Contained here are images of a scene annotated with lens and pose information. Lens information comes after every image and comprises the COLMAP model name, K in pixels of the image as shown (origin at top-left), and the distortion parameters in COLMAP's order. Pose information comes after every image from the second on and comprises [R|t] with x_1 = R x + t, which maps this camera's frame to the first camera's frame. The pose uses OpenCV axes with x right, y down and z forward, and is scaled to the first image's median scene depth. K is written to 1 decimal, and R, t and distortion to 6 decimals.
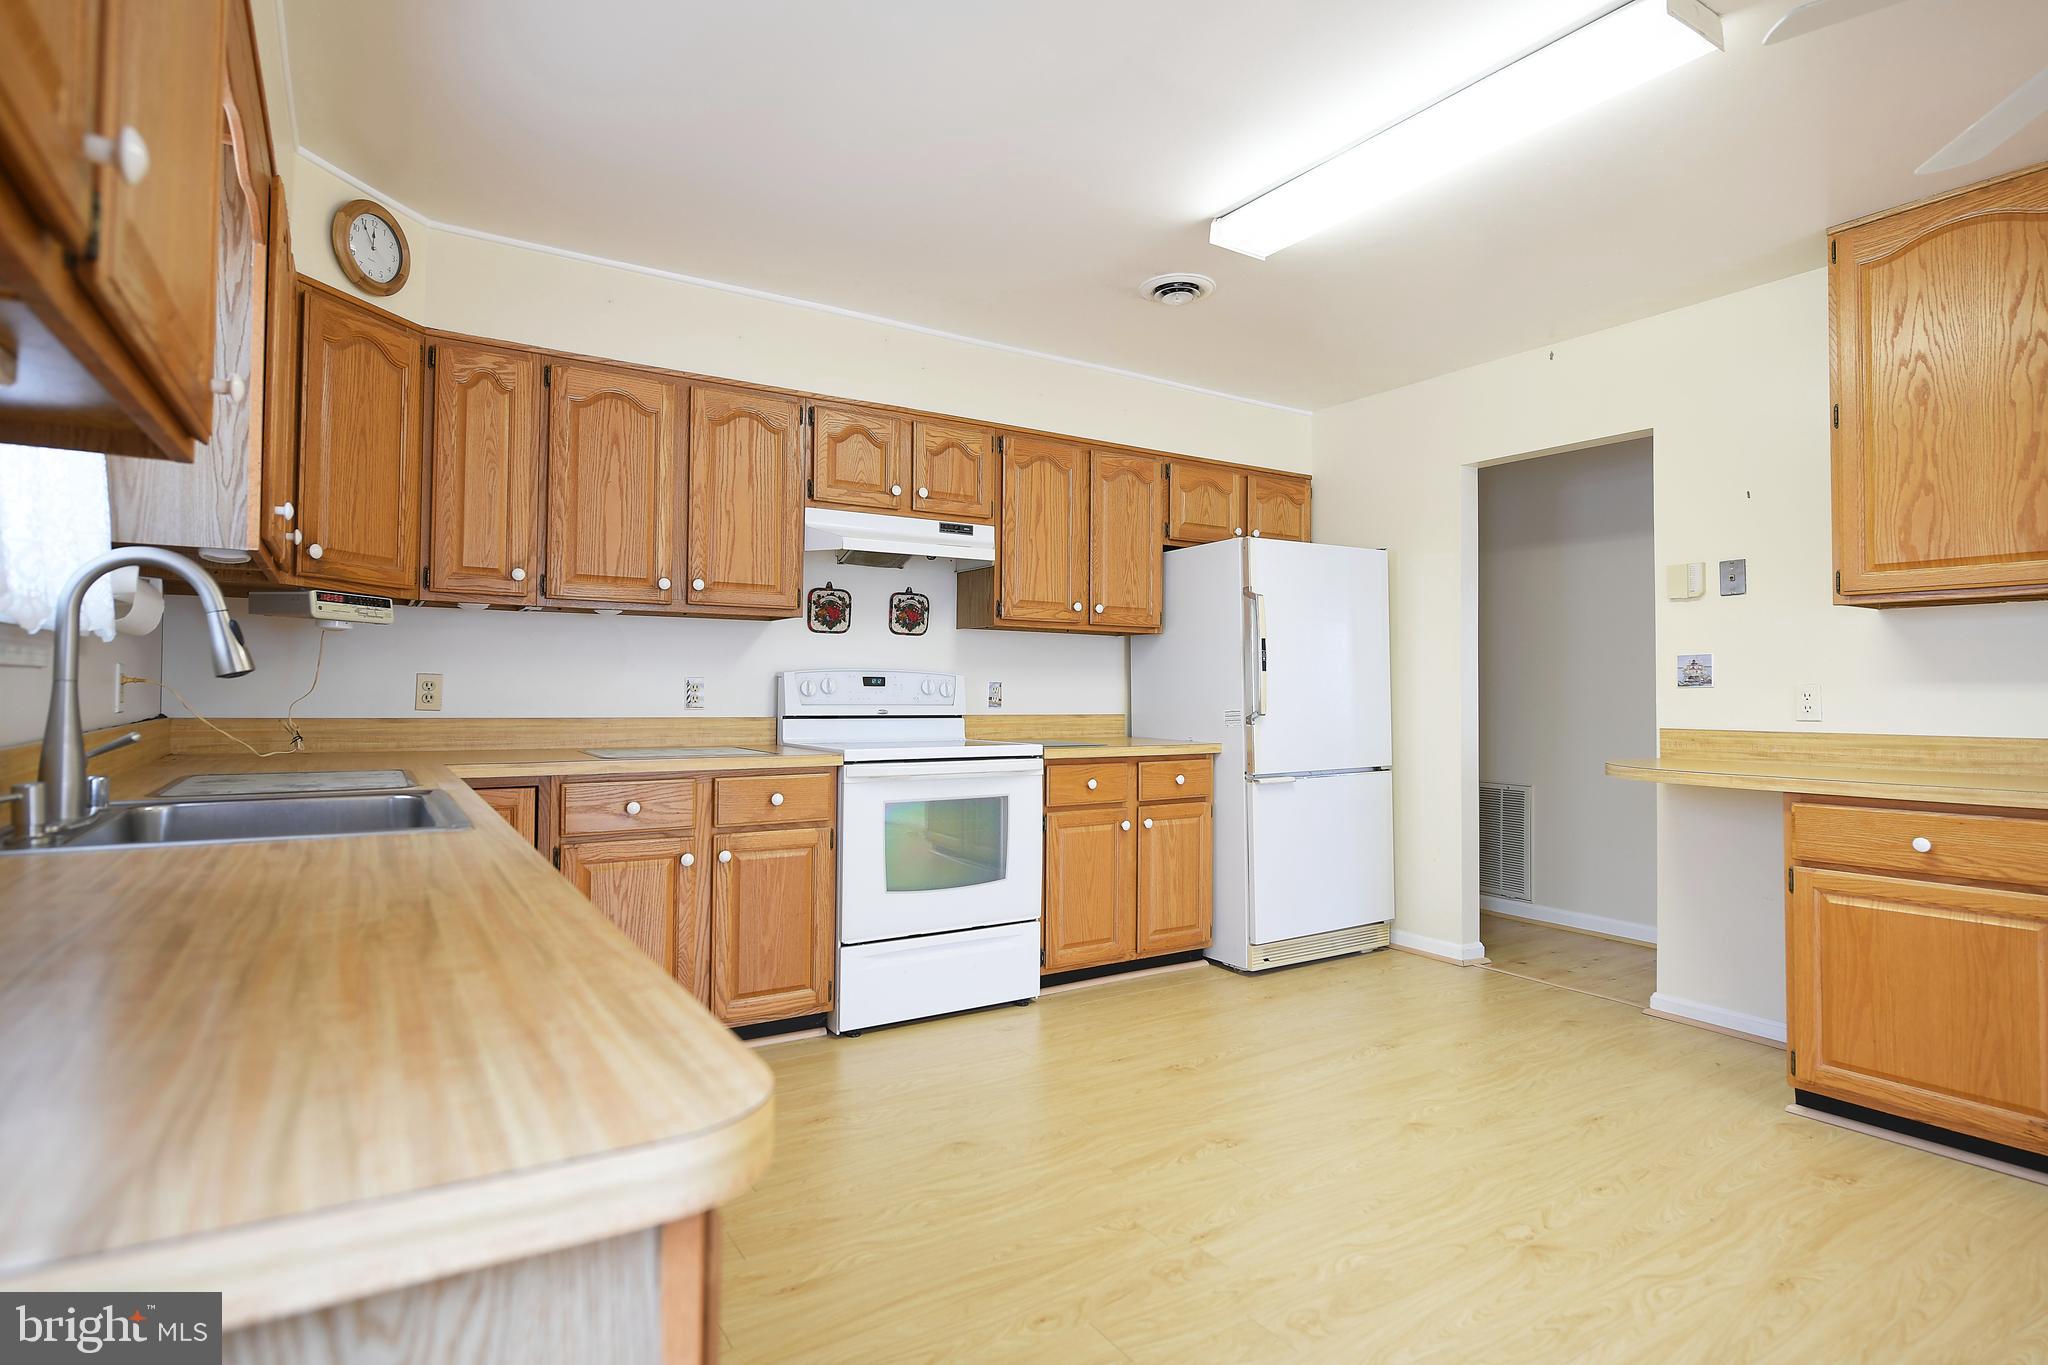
lens RADIAL K [[1044.4, 0, 1028.0], [0, 1044.4, 669.3], [0, 0, 1]] dist [-0.004649, -0.000716]
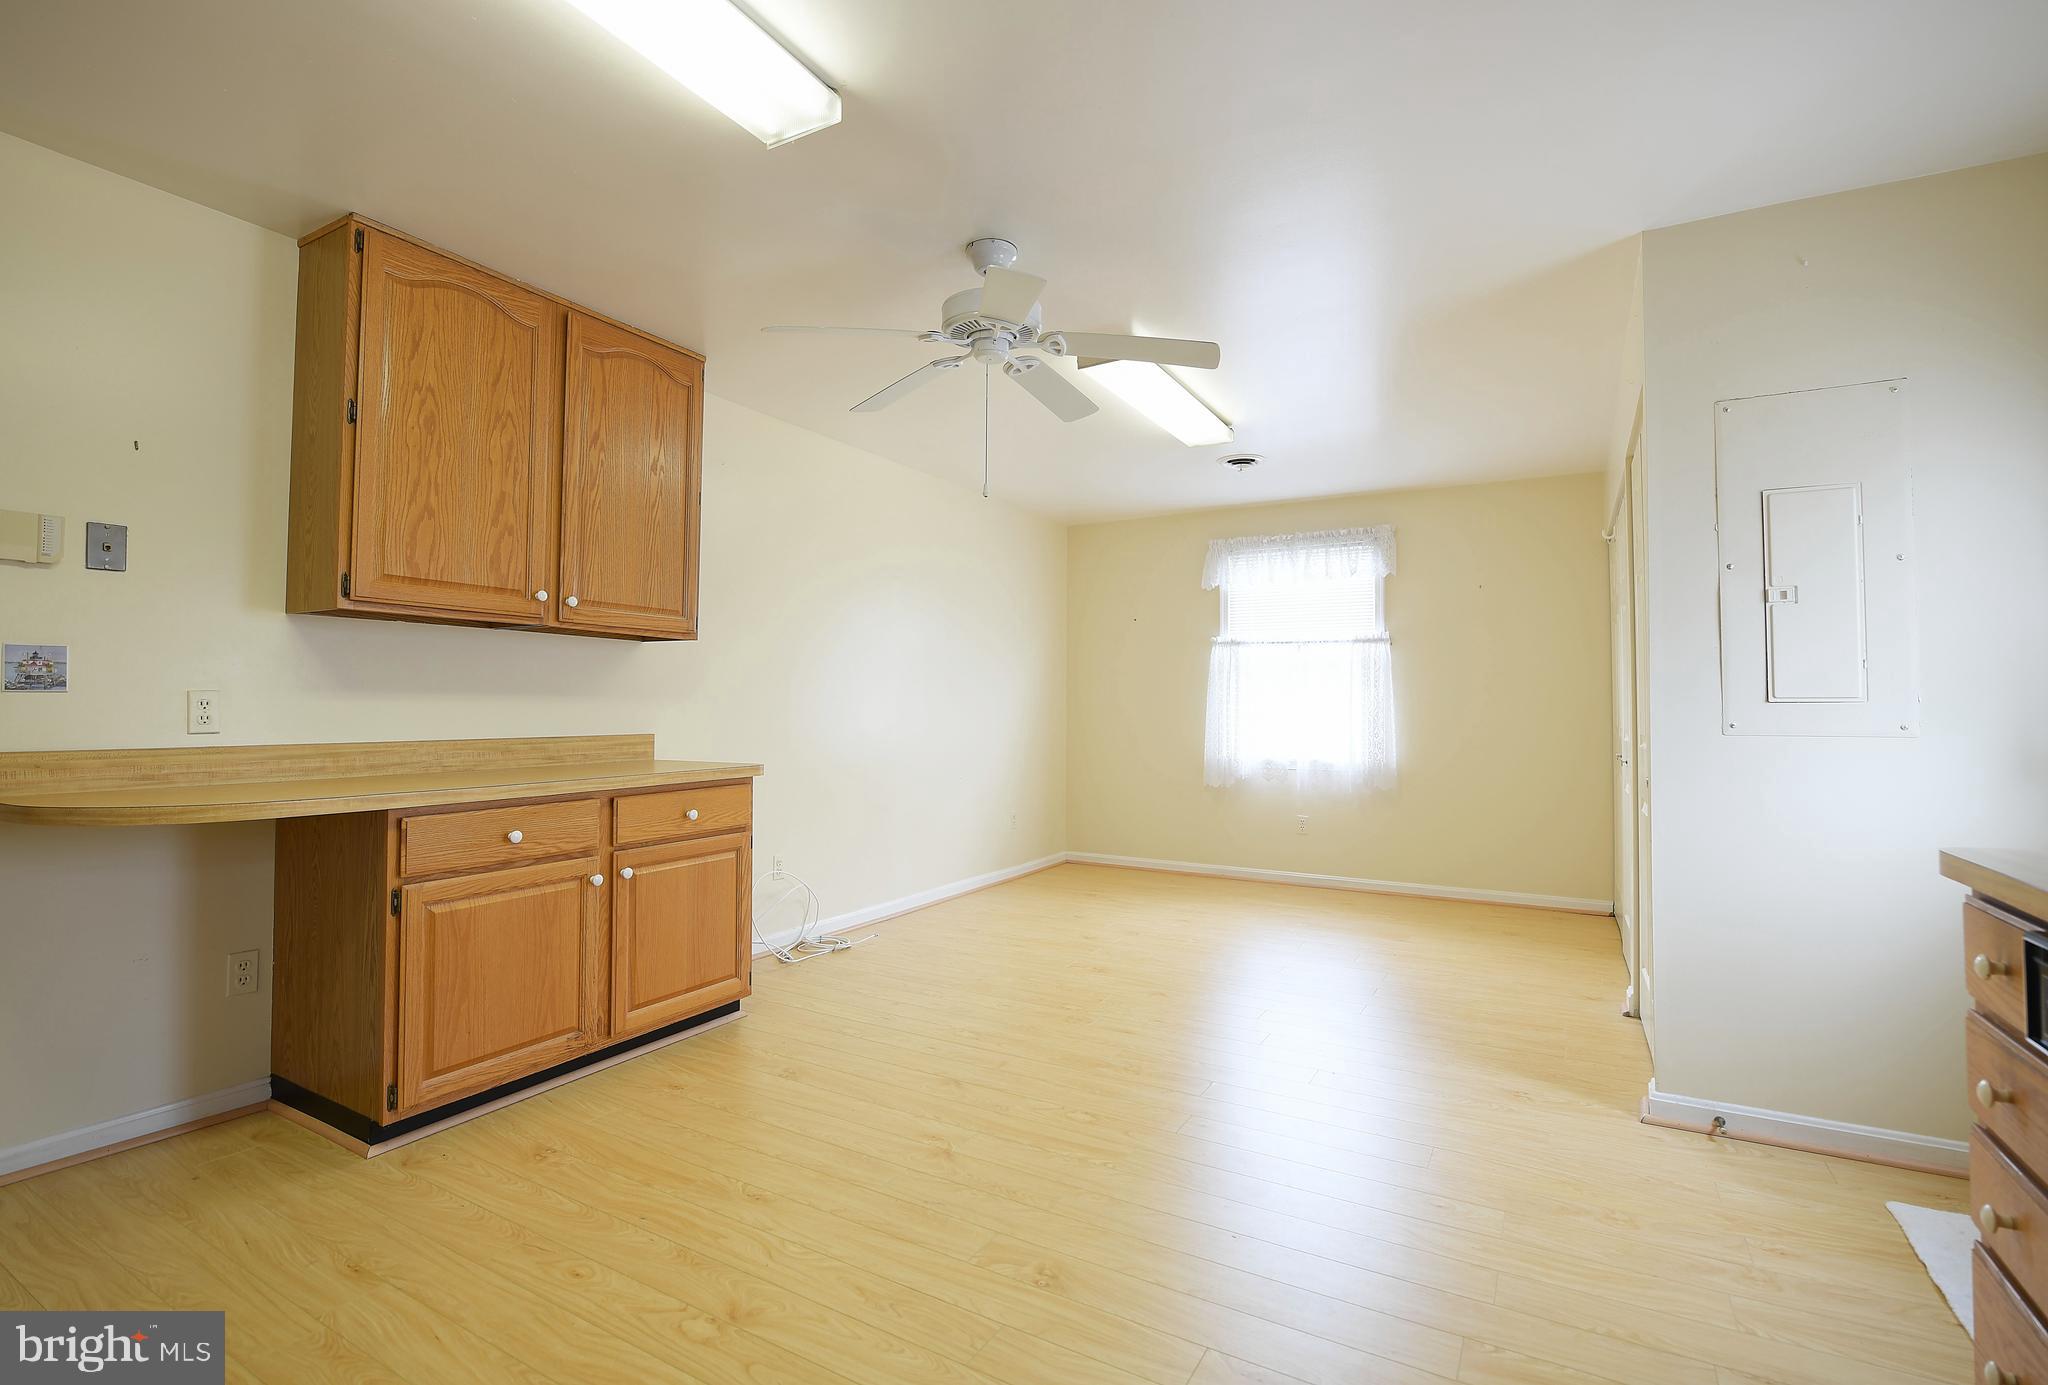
lens RADIAL K [[935.8, 0, 1016.0], [0, 935.8, 681.0], [0, 0, 1]] dist [0.000368, -0.009309]
pose [[-0.453581, 0.020556, 0.890978, -0.228383], [-0.026378, 0.998986, -0.036476, 0.016752], [-0.890824, -0.040047, -0.452579, 0.746821]]
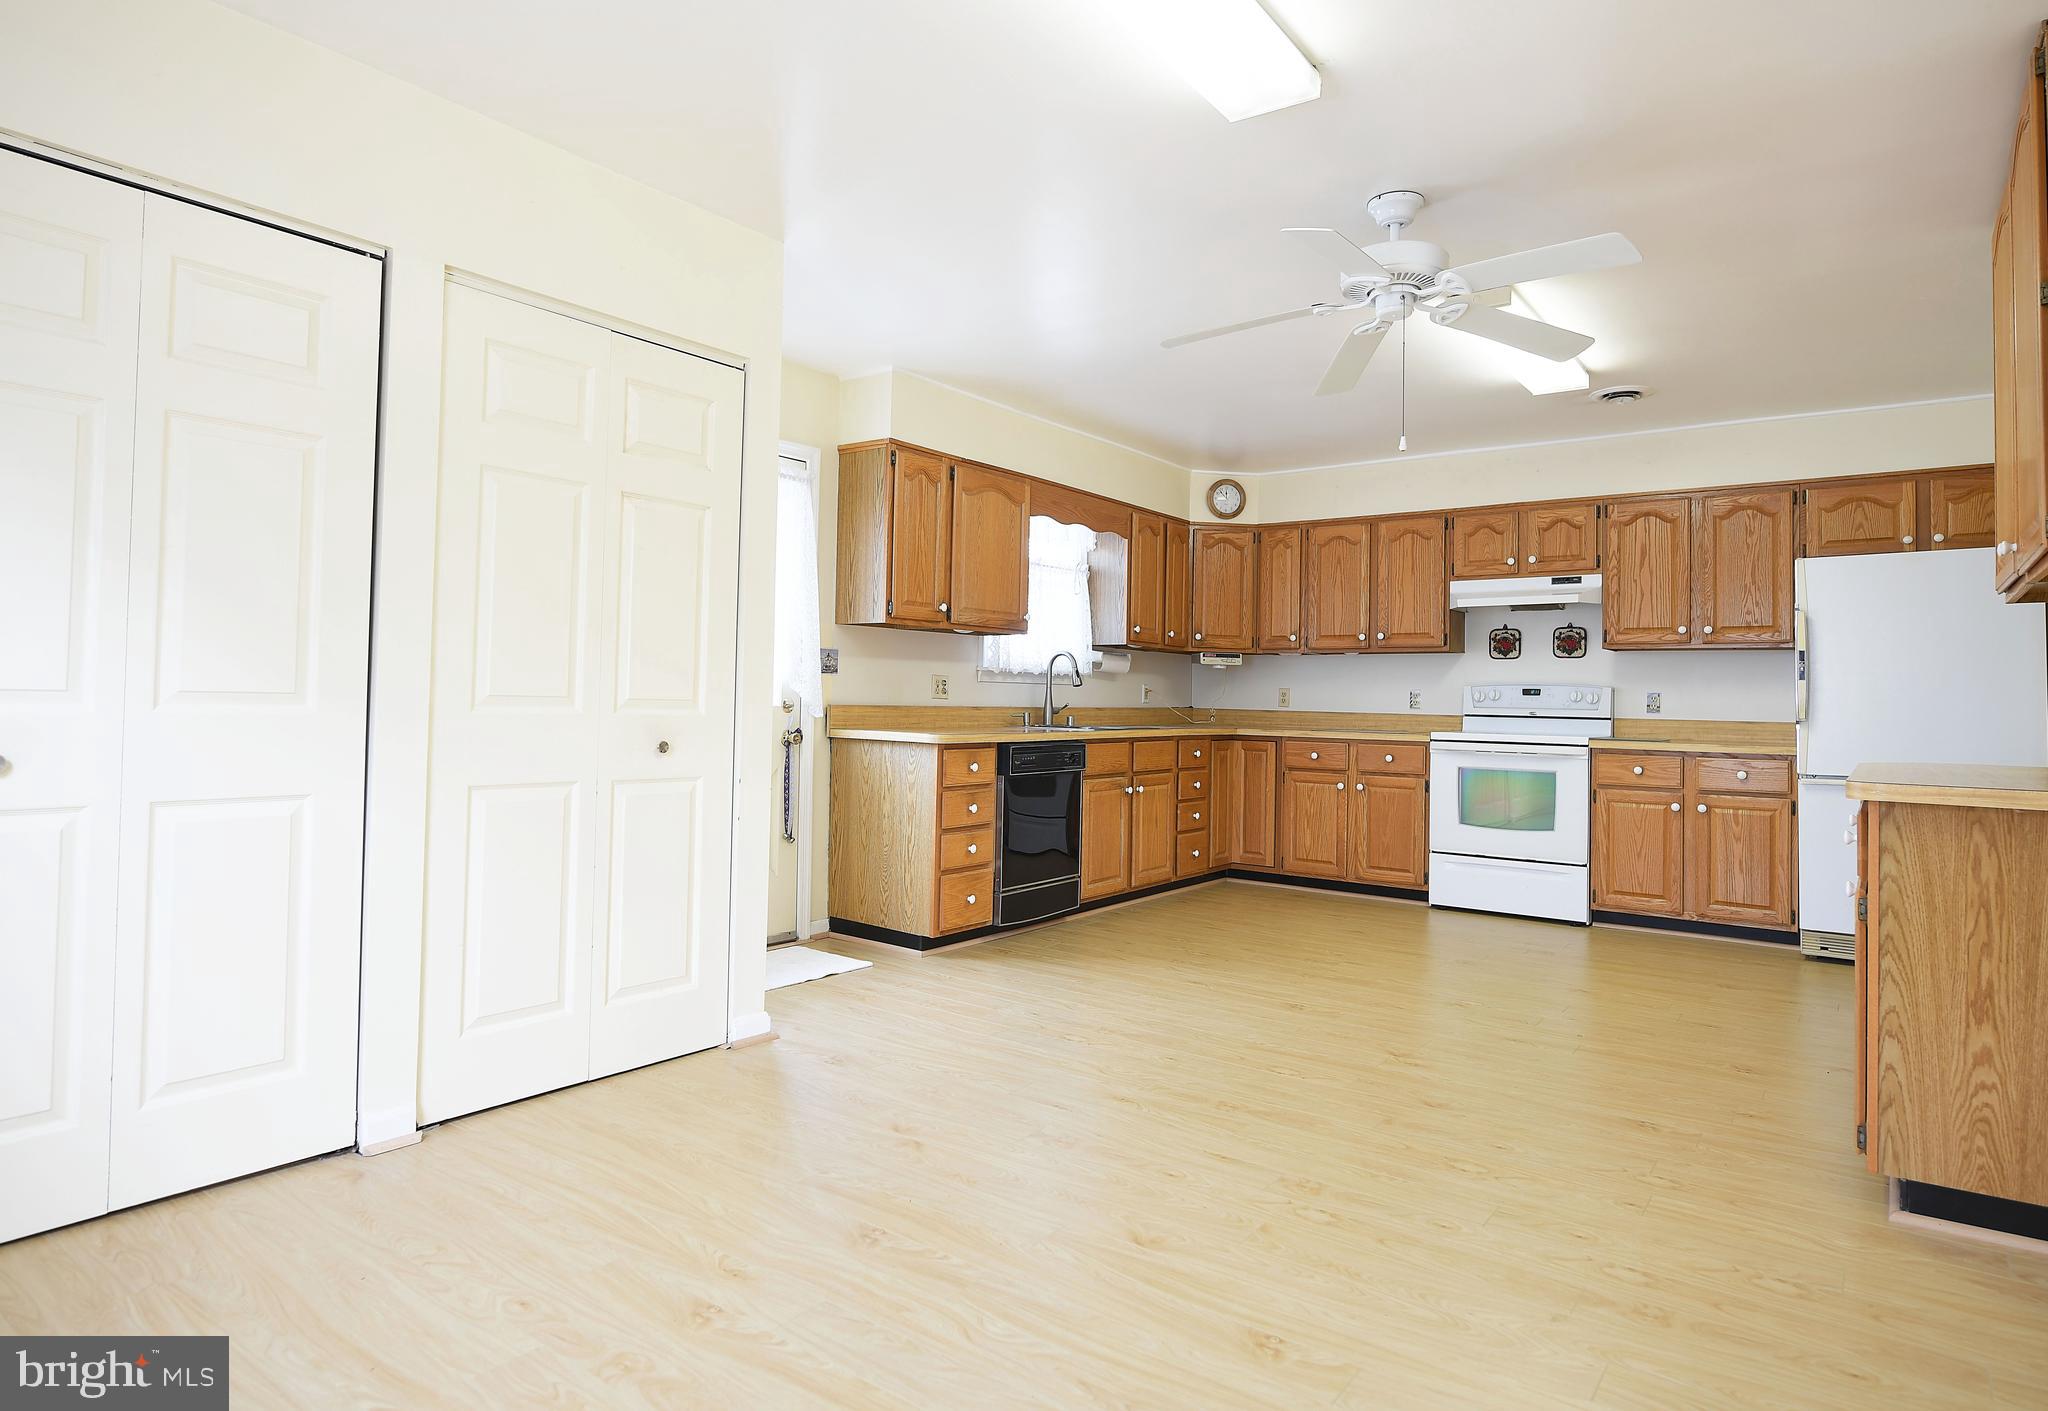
lens RADIAL K [[1165.4, 0, 1025.6], [0, 1165.4, 669.1], [0, 0, 1]] dist [-0.005288, -0.001609]
pose [[0.347015, -0.025754, -0.937506, 1.334135], [0.003198, 0.999650, -0.026277, 0.024089], [0.937854, 0.006121, 0.346976, -0.236704]]
